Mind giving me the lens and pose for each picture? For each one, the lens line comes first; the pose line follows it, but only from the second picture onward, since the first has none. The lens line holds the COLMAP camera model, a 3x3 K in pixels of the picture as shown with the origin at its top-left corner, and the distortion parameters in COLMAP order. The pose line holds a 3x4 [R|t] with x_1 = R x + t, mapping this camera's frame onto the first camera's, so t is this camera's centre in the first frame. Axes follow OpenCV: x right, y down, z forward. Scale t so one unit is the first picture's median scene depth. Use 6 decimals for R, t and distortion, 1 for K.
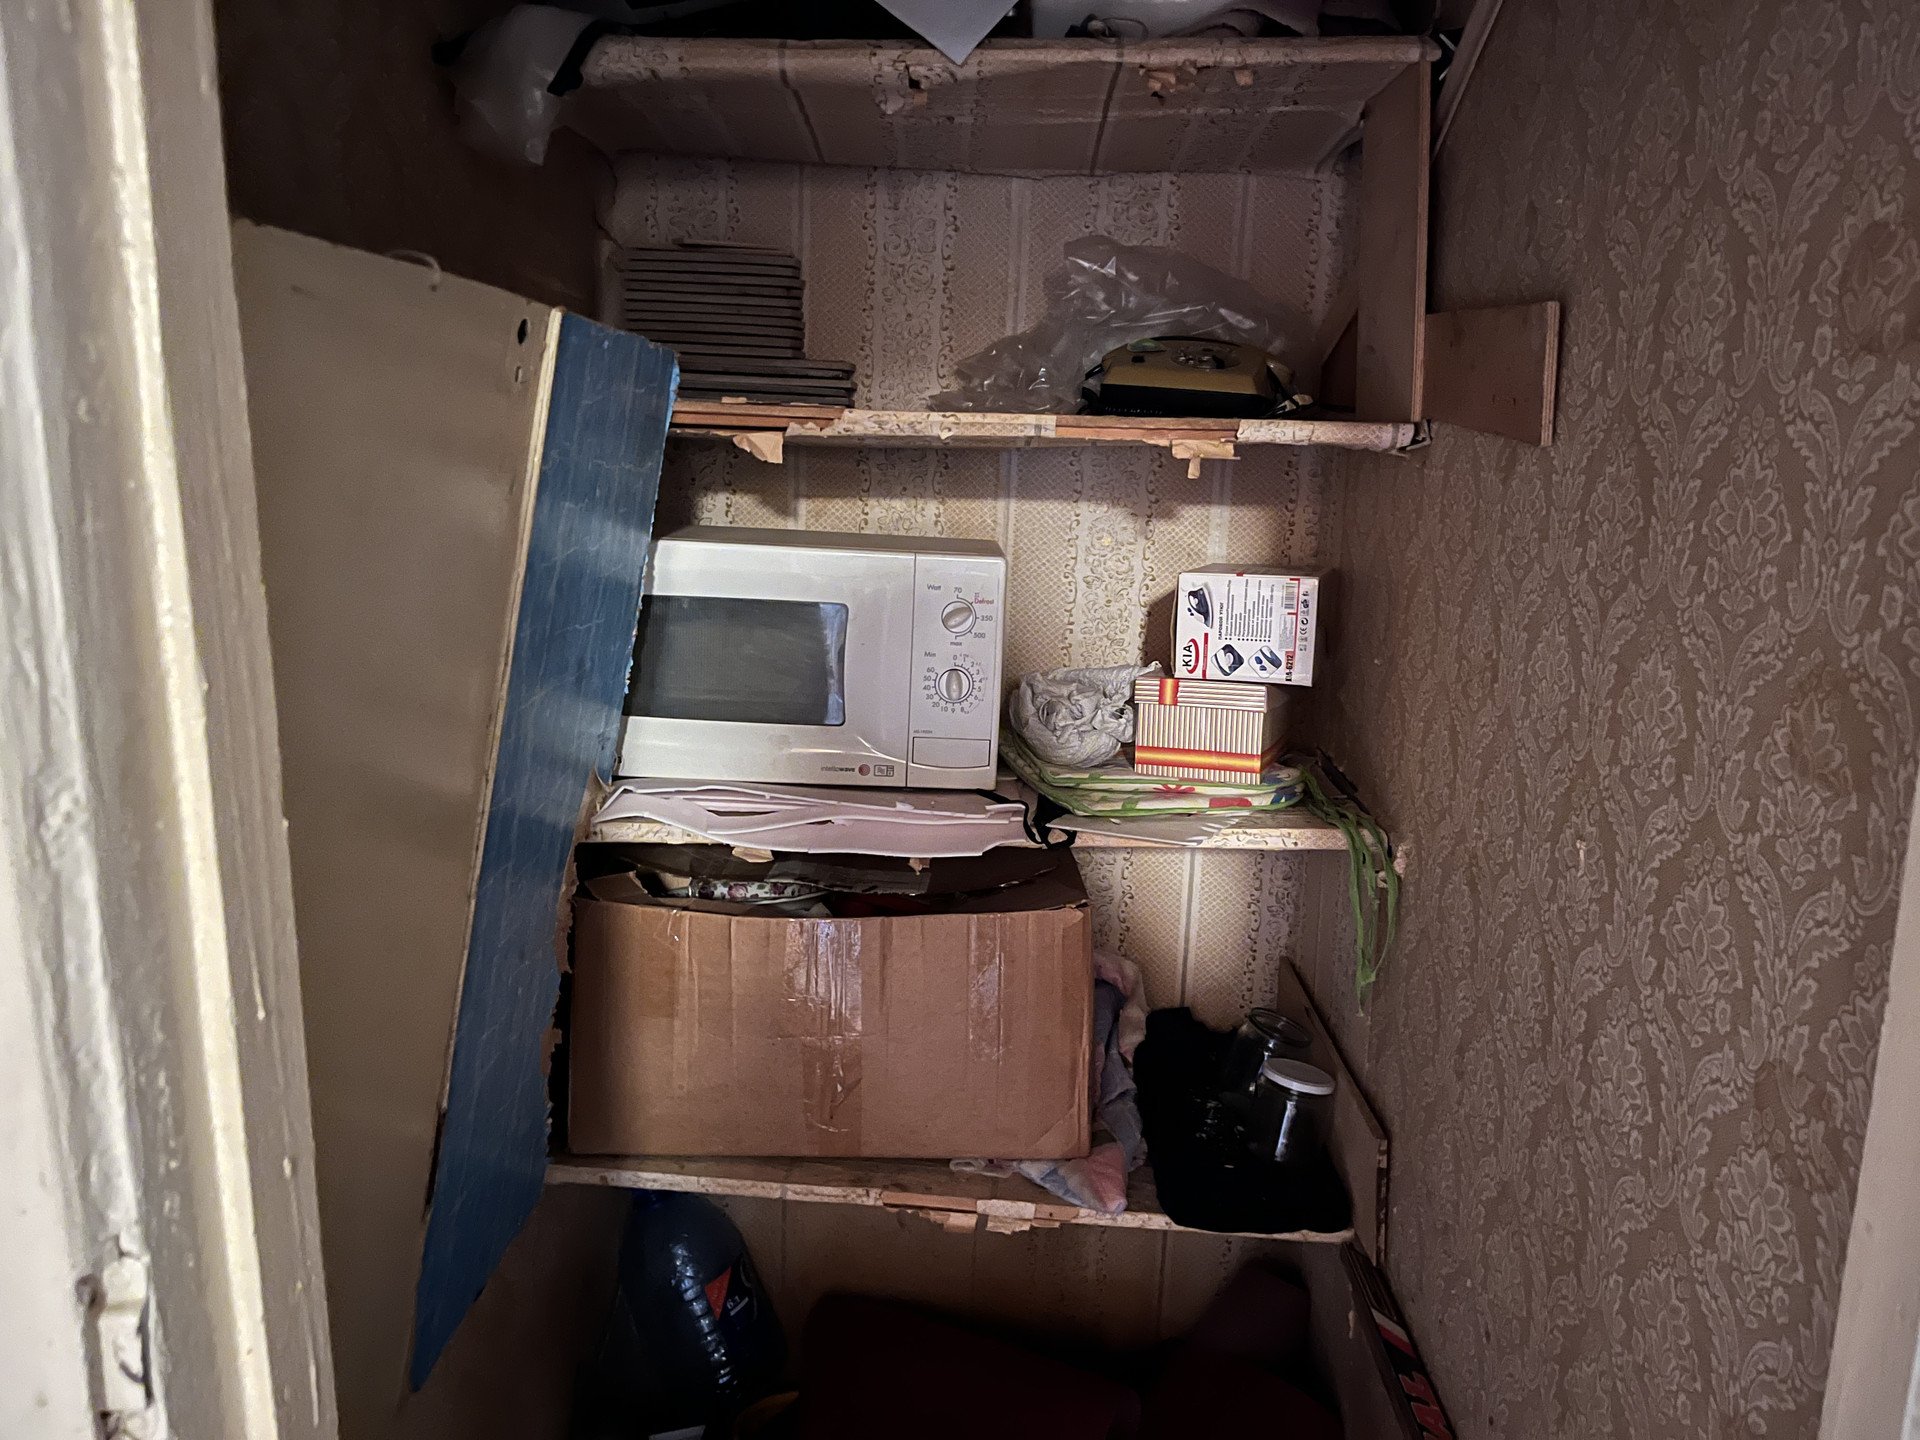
lens RADIAL K [[1458.4, 0, 965.9], [0, 1458.4, 712.4], [0, 0, 1]] dist [0.076984, -0.087074]
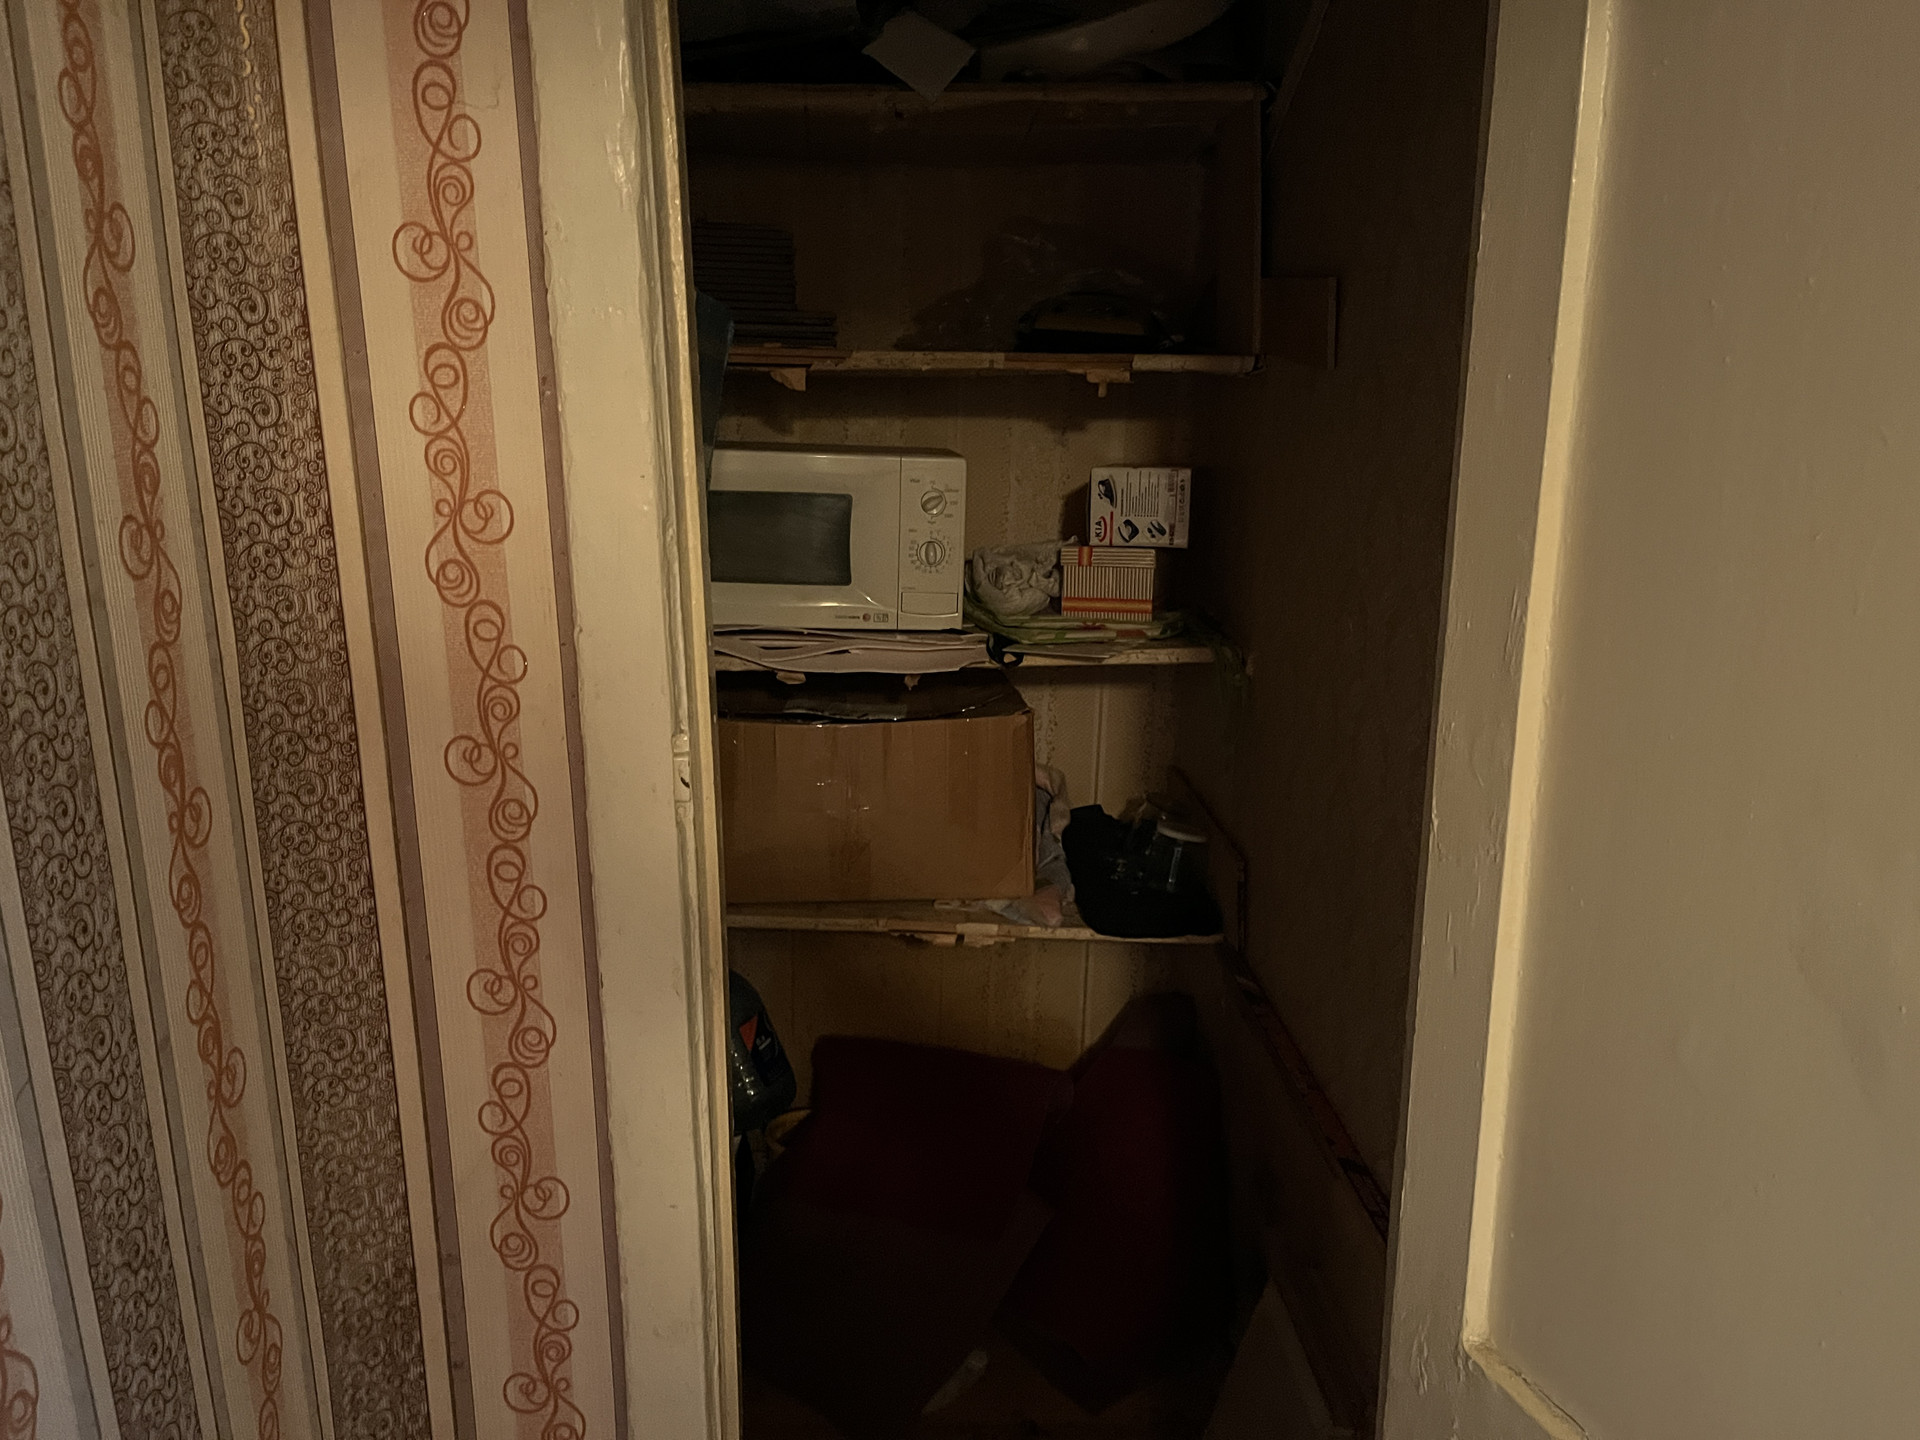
lens RADIAL K [[1458.4, 0, 947.5], [0, 1458.4, 716.7], [0, 0, 1]] dist [0.076984, -0.087074]
pose [[0.997621, -0.029630, 0.062240, -0.081630], [0.026572, 0.998426, 0.049395, 0.067029], [-0.063606, -0.047624, 0.996838, -0.372745]]
